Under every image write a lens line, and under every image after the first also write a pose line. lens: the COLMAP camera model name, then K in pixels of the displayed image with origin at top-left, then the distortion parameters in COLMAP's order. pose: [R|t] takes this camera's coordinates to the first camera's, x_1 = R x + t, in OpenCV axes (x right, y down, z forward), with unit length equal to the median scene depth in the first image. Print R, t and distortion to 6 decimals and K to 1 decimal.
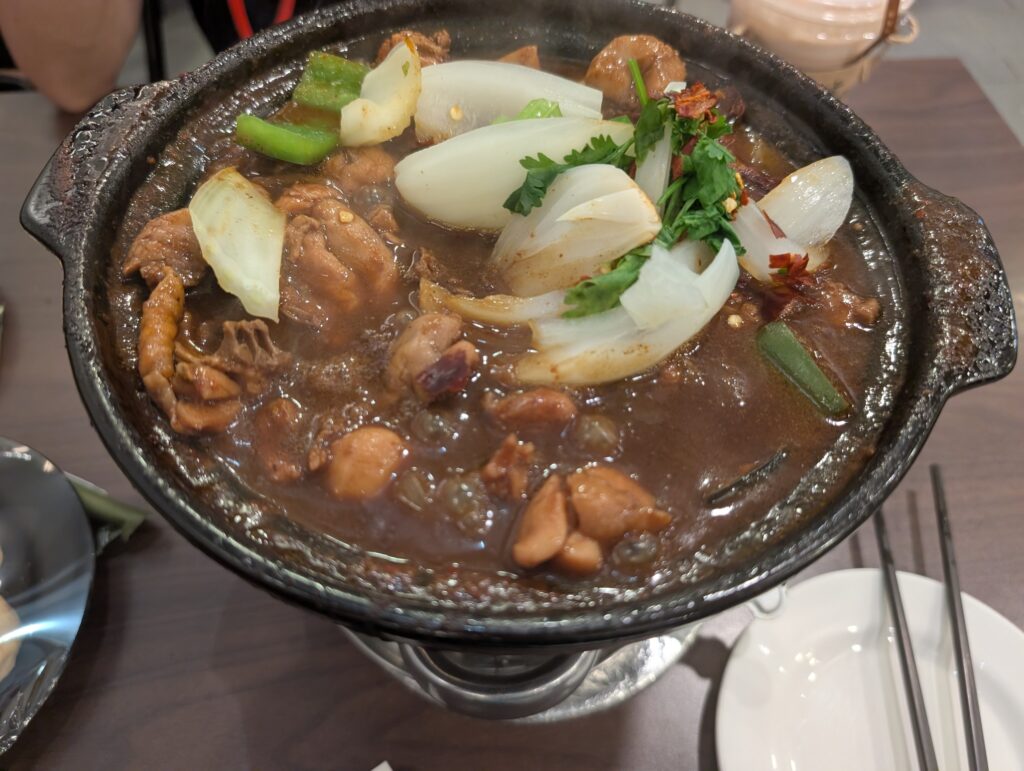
lens RADIAL K [[751.0, 0, 512.0], [0, 751.0, 385.5], [0, 0, 1]] dist [-0.004557, -0.003277]
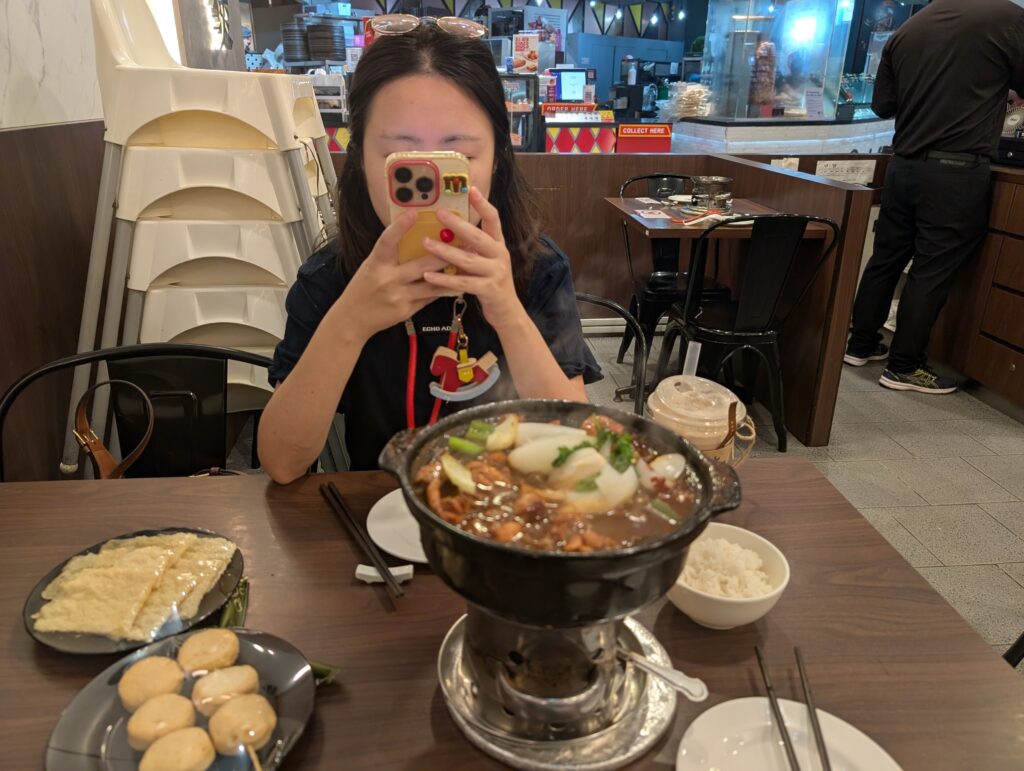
lens RADIAL K [[751.0, 0, 512.0], [0, 751.0, 385.5], [0, 0, 1]] dist [-0.004557, -0.003277]
pose [[0.999974, -0.006635, -0.002778, -0.138818], [0.004084, 0.841638, -0.540027, 0.940424], [0.005921, 0.540002, 0.841643, -1.373620]]
